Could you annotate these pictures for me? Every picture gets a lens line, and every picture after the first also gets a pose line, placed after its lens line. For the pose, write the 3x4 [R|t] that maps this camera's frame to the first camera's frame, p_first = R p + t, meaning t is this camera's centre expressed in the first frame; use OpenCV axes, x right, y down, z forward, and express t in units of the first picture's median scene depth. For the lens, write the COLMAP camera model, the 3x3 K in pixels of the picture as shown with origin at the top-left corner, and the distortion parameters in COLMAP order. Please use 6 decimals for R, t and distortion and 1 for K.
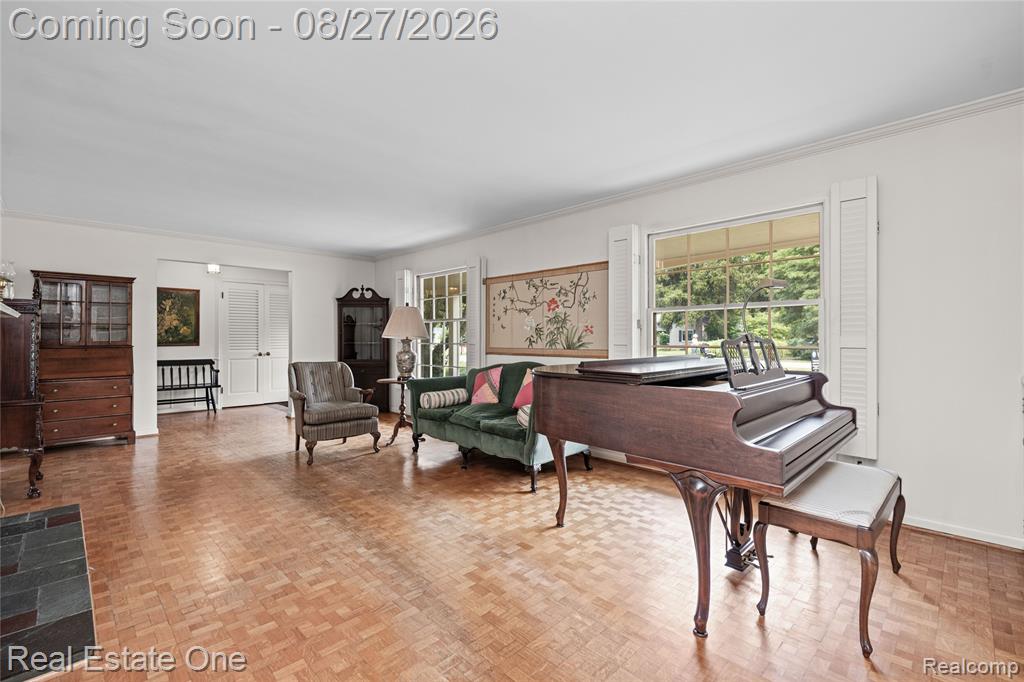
lens RADIAL K [[451.3, 0, 513.5], [0, 451.3, 338.6], [0, 0, 1]] dist [0.004048, 0.000501]
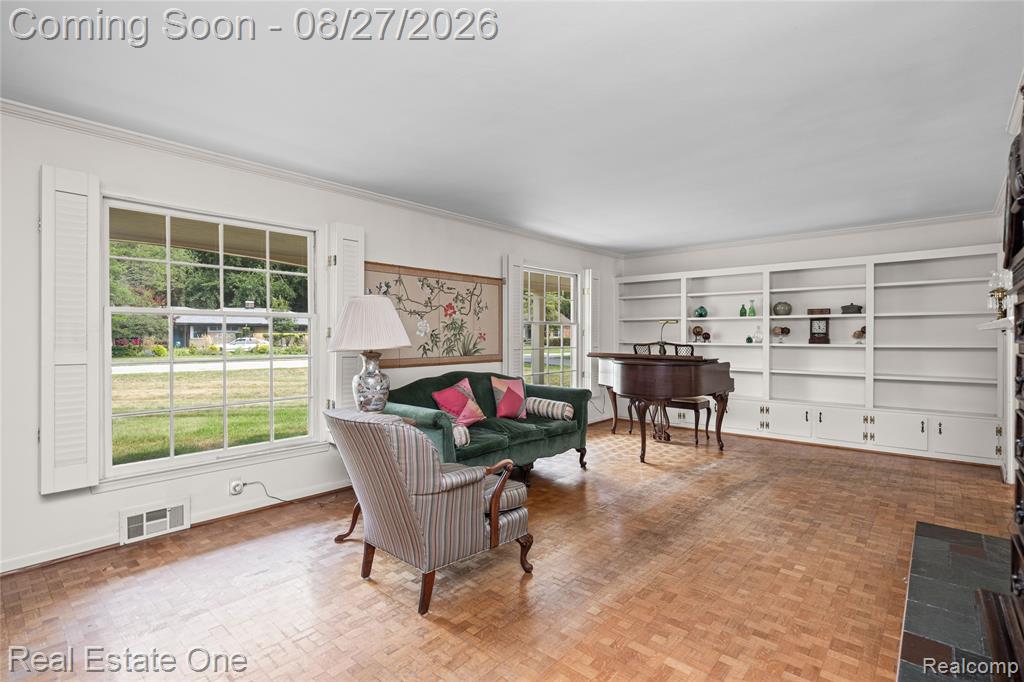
lens RADIAL K [[490.6, 0, 509.7], [0, 490.6, 338.9], [0, 0, 1]] dist [0.007822, -0.002851]
pose [[-0.065040, -0.004460, 0.997873, -0.958990], [0.004858, 0.999977, 0.004786, -0.018923], [-0.997871, 0.005159, -0.065017, 0.950433]]
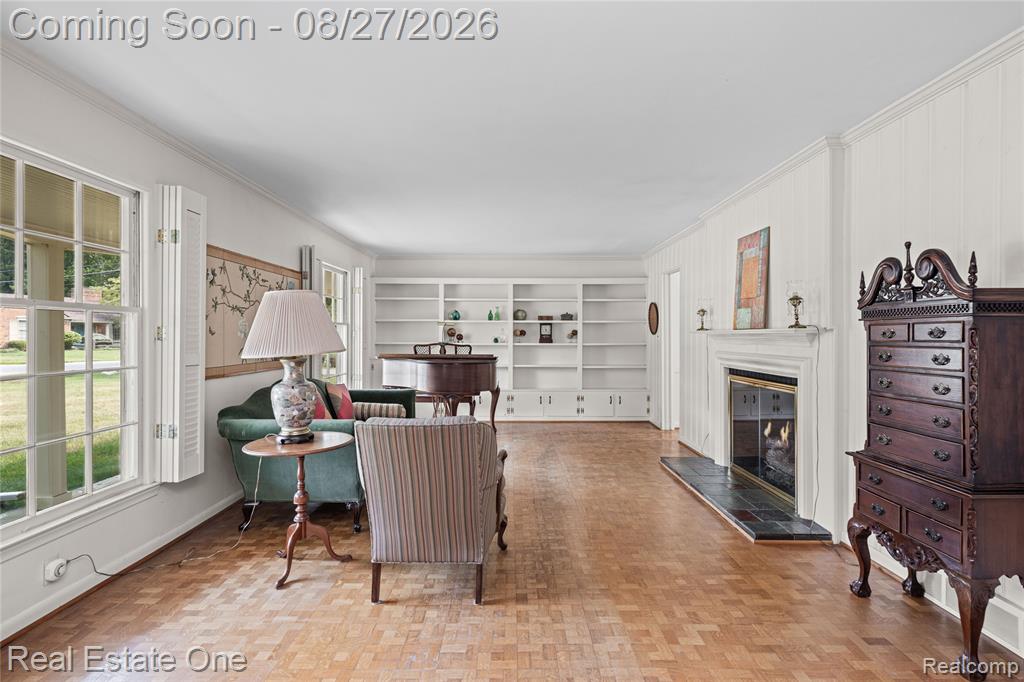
lens RADIAL K [[516.3, 0, 510.4], [0, 516.3, 335.3], [0, 0, 1]] dist [0.002995, -0.000594]
pose [[-0.709233, 0.002156, 0.704971, -0.872877], [0.003138, 0.999995, 0.000098, -0.022666], [-0.704967, 0.002282, -0.709236, 1.352450]]
